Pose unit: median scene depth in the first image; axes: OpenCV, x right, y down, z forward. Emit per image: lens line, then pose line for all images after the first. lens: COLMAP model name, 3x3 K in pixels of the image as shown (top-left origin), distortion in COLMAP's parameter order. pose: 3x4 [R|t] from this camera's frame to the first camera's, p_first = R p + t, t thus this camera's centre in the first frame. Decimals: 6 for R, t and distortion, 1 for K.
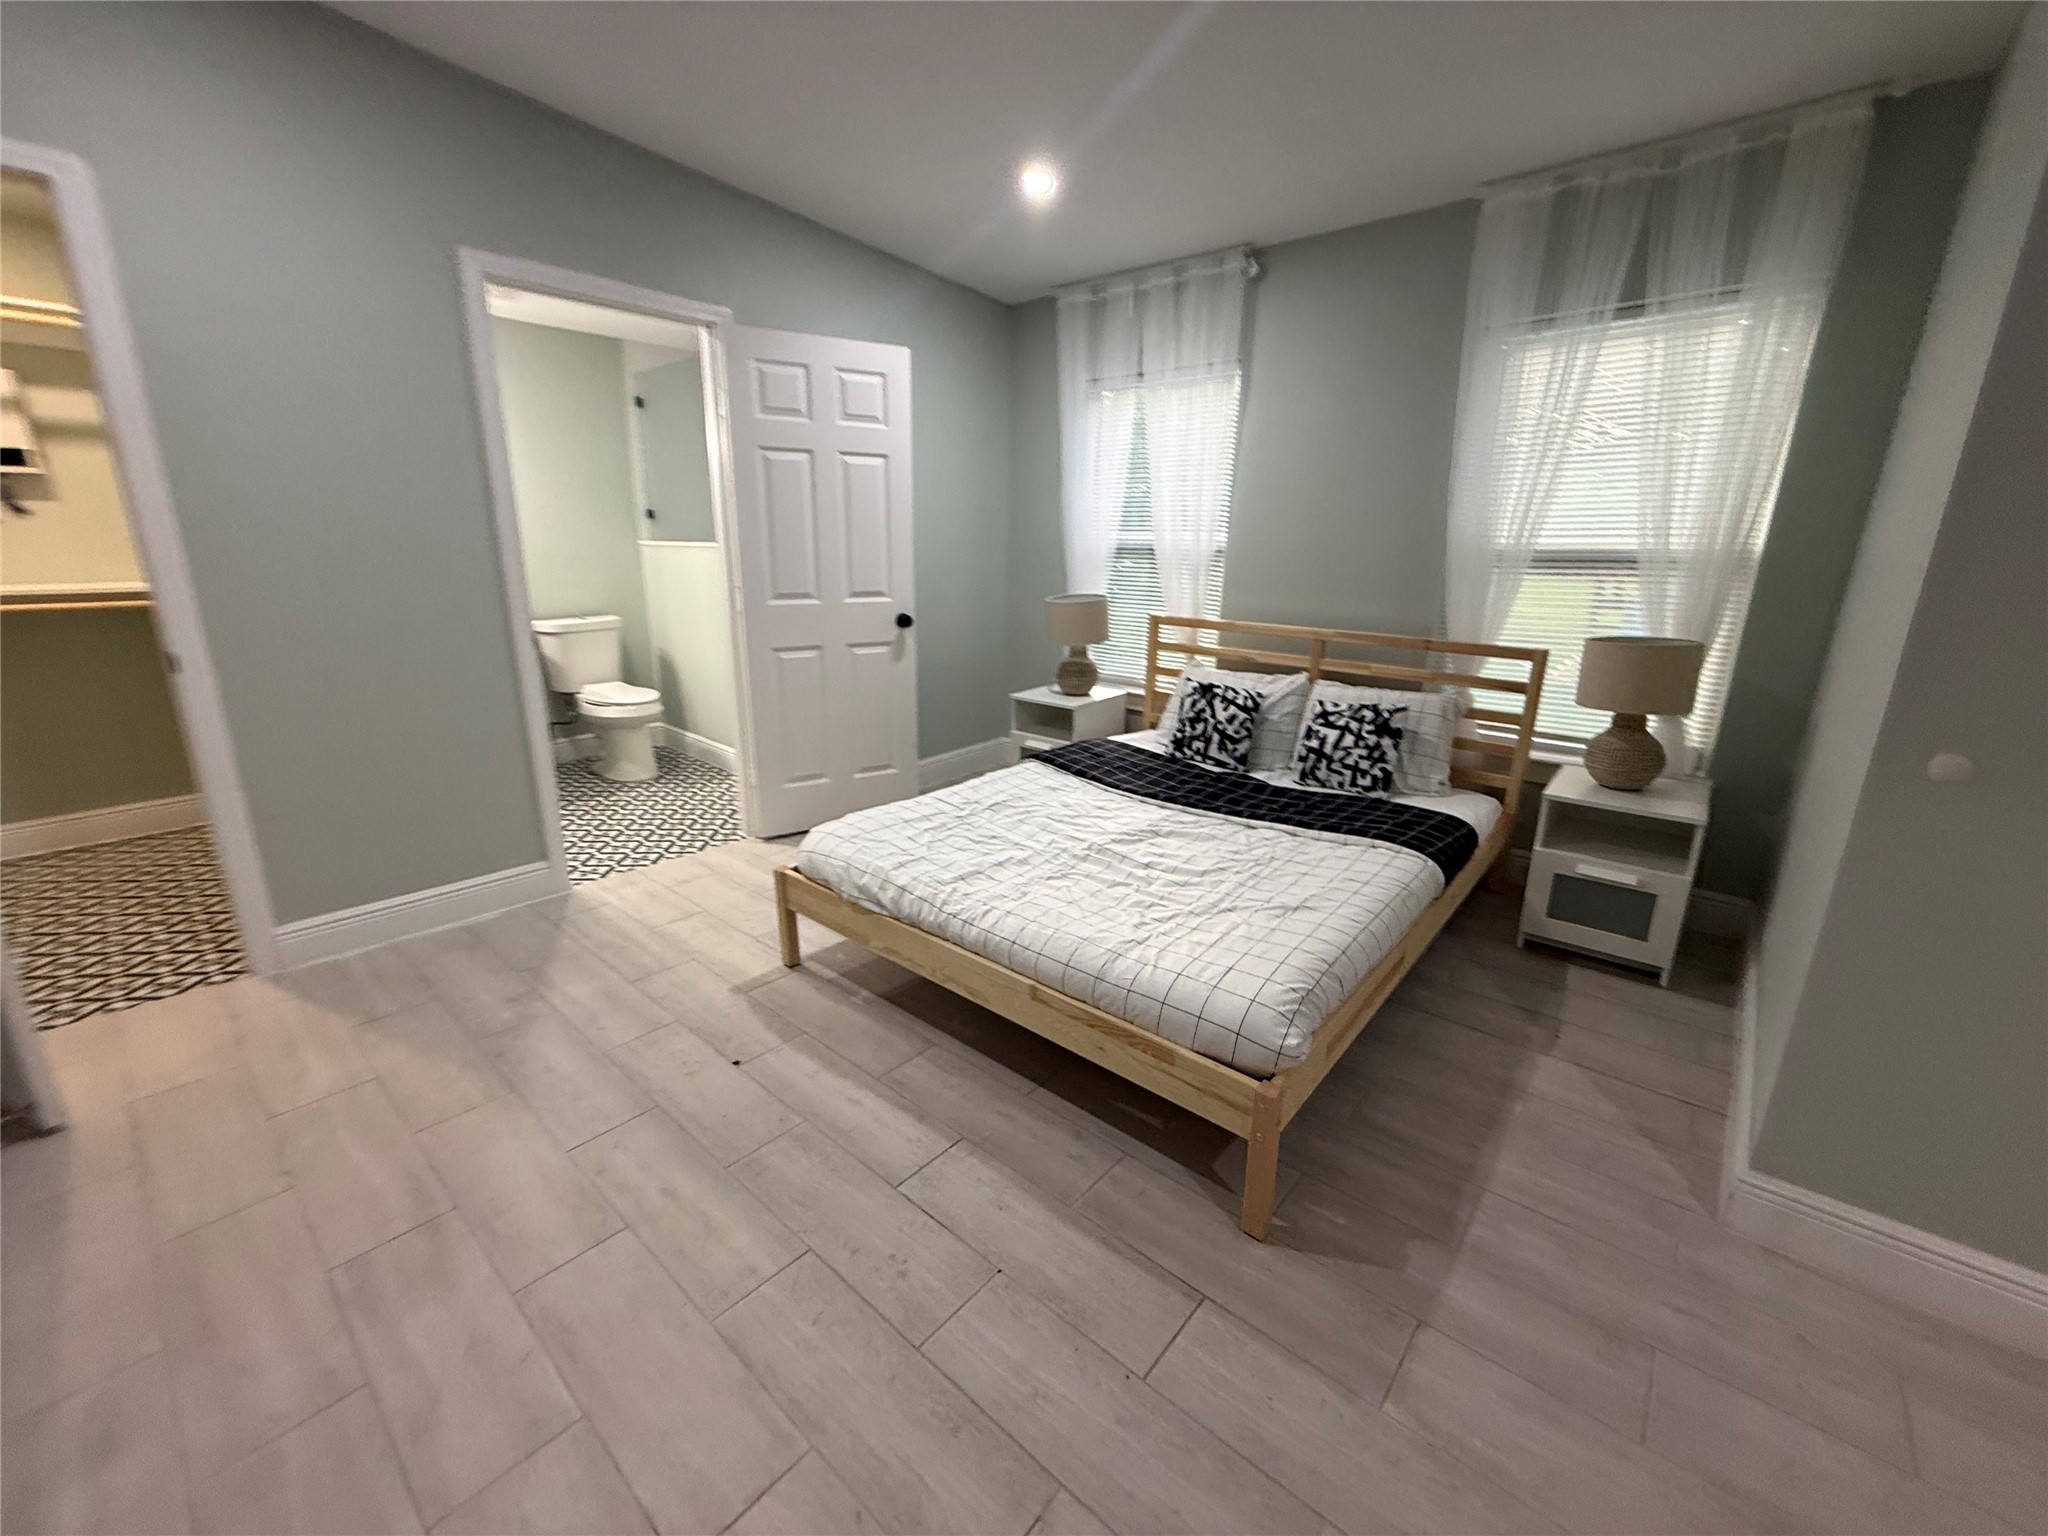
lens RADIAL K [[822.9, 0, 1025.5], [0, 822.9, 770.2], [0, 0, 1]] dist [-0.000274, 0.000006]
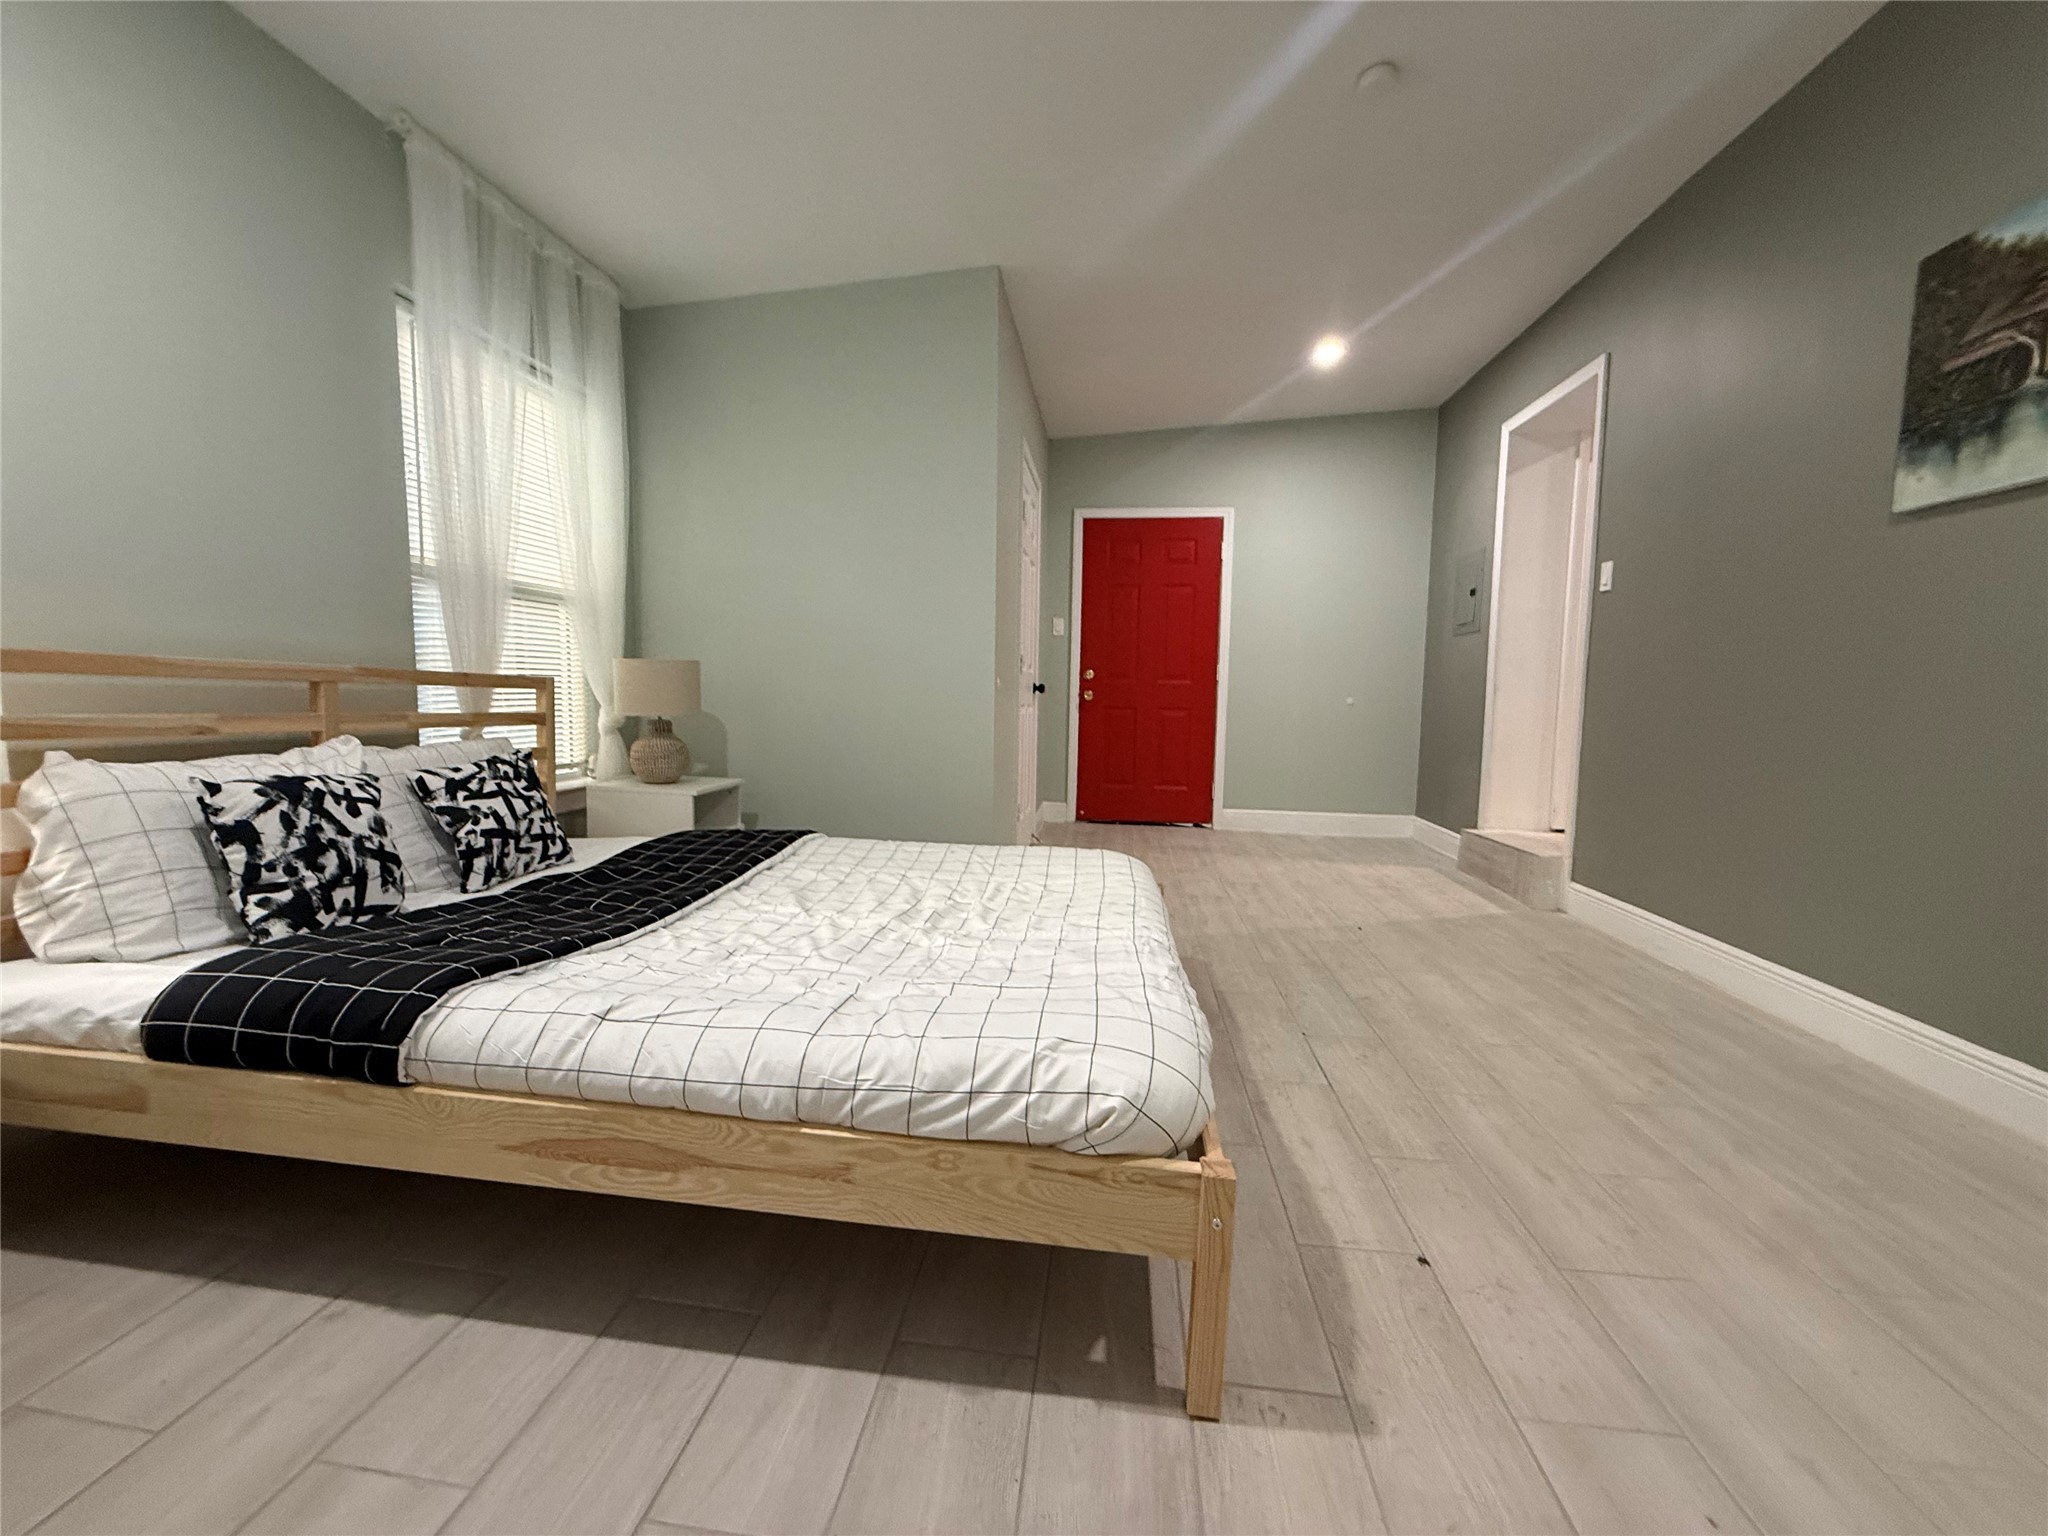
lens RADIAL K [[822.9, 0, 1028.2], [0, 822.9, 764.8], [0, 0, 1]] dist [-0.000274, 0.000006]
pose [[-0.571906, -0.089743, 0.815396, -0.458530], [0.196493, 0.950074, 0.242382, -0.158486], [-0.796439, 0.298839, -0.525719, 1.013312]]
